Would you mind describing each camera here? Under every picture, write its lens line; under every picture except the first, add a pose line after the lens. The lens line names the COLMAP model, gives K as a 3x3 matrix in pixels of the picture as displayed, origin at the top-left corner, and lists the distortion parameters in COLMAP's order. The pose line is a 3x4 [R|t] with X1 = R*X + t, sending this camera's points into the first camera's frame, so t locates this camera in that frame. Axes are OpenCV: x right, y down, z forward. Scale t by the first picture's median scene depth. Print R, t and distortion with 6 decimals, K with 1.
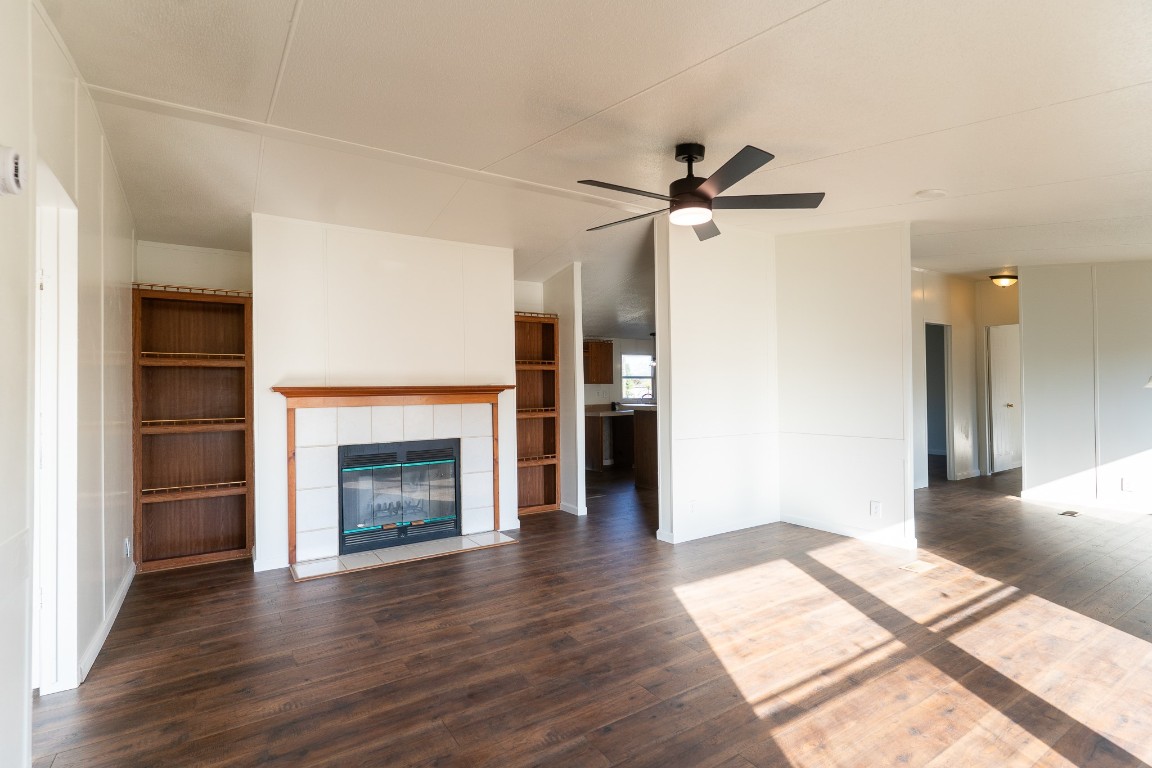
lens RADIAL K [[551.7, 0, 572.7], [0, 551.7, 386.2], [0, 0, 1]] dist [0.002470, -0.001233]
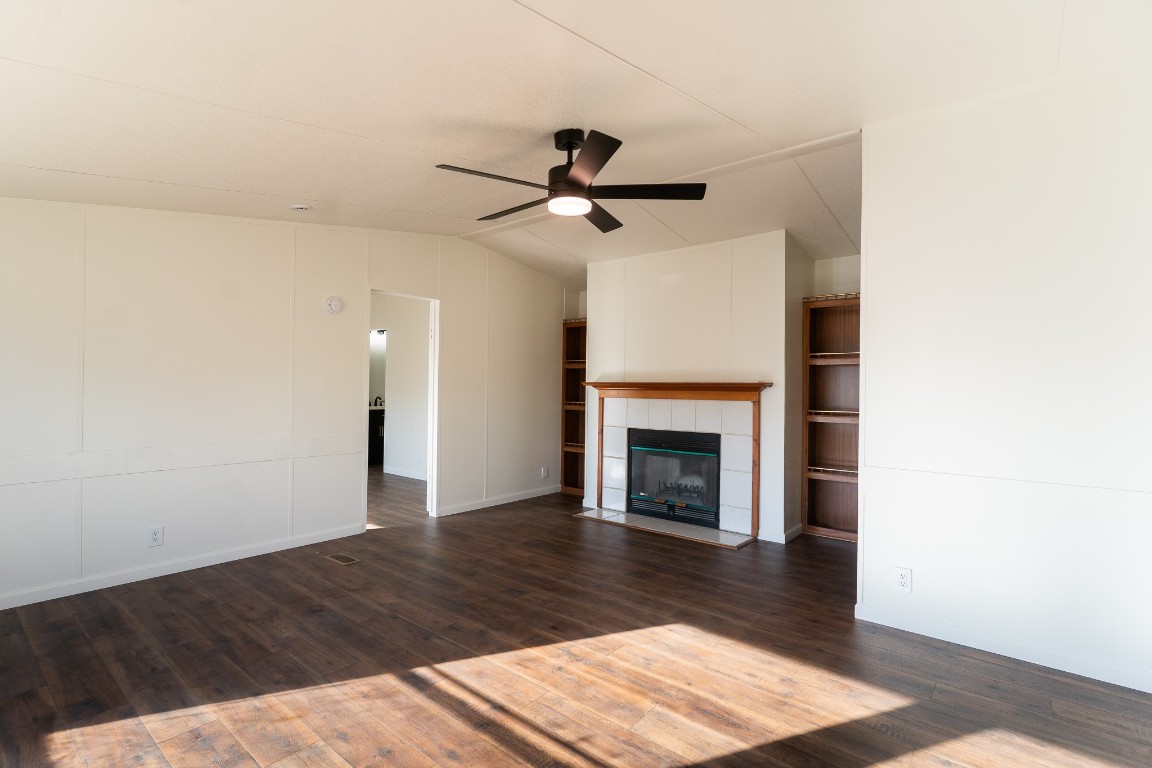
lens RADIAL K [[551.7, 0, 572.7], [0, 551.7, 386.2], [0, 0, 1]] dist [0.002470, -0.001233]
pose [[0.294260, 0.015352, -0.955602, 0.860579], [-0.006564, 0.999880, 0.014042, -0.008066], [0.955703, 0.002141, 0.294325, 0.550922]]
